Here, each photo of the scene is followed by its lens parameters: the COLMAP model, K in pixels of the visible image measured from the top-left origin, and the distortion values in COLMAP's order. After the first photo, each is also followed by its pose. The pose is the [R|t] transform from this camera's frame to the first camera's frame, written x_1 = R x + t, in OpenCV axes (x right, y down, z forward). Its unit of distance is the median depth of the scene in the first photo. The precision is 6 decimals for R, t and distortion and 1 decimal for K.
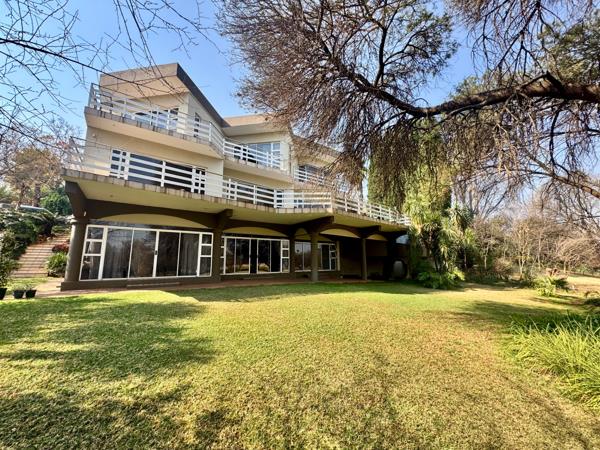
lens RADIAL K [[240.7, 0, 300.0], [0, 240.7, 225.0], [0, 0, 1]] dist [-0.000604, -0.000146]
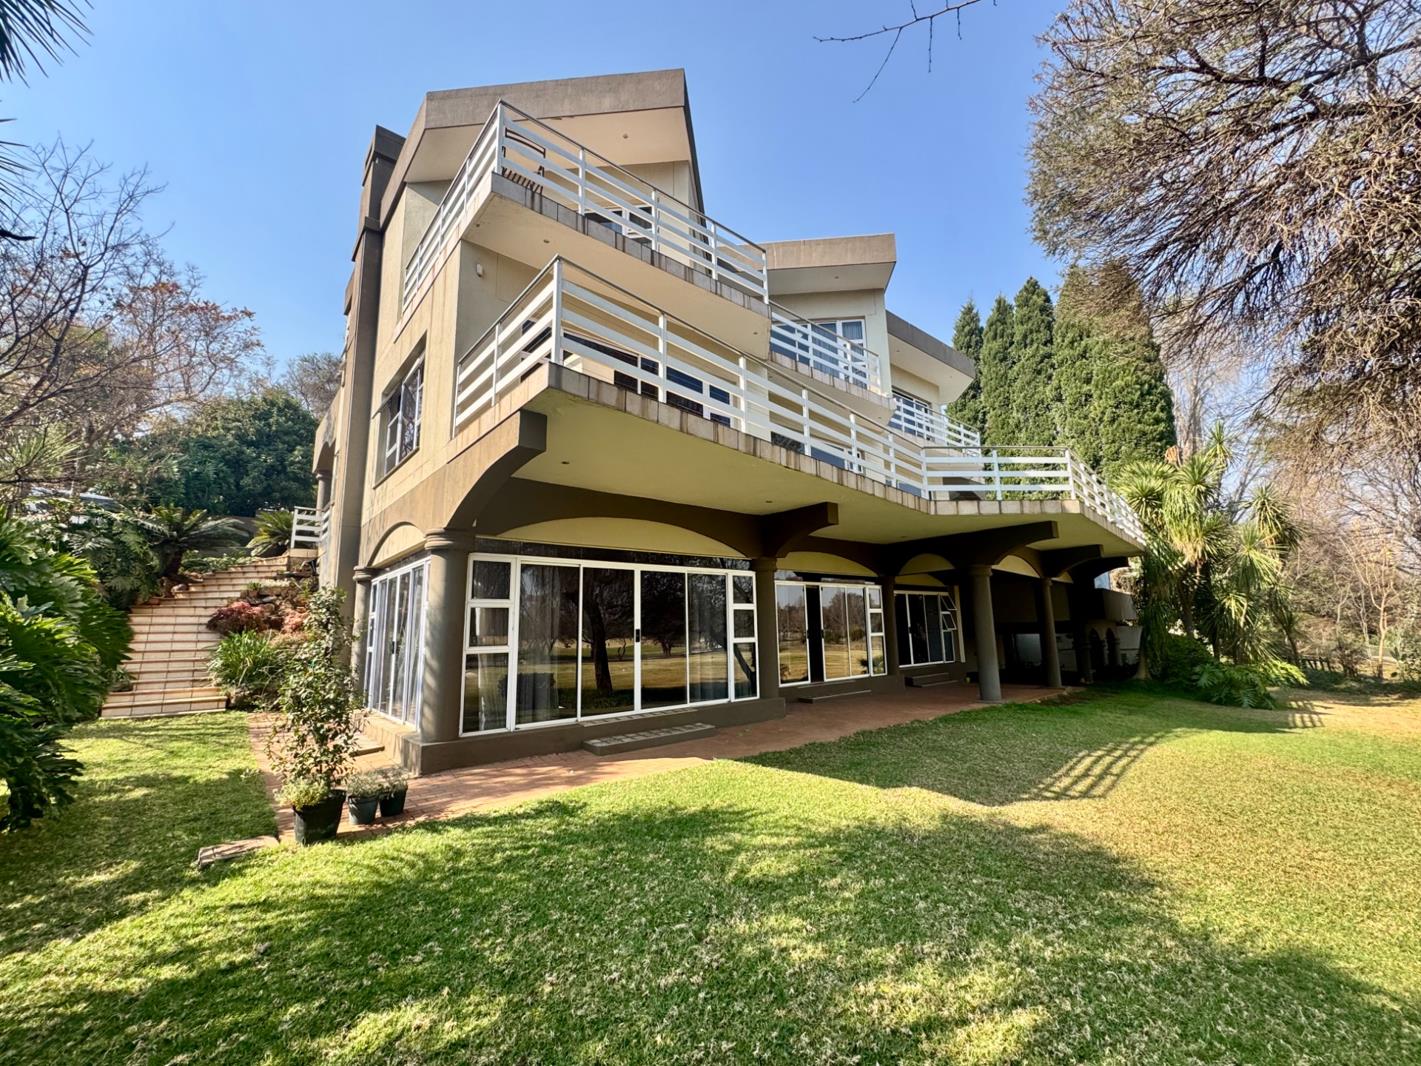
lens RADIAL K [[583.5, 0, 710.5], [0, 583.5, 533.0], [0, 0, 1]] dist [0.000162, -0.000023]
pose [[0.996317, -0.002290, 0.085716, -0.464075], [0.002949, 0.999967, -0.007564, -0.015162], [-0.085696, 0.007789, 0.996291, 0.160483]]
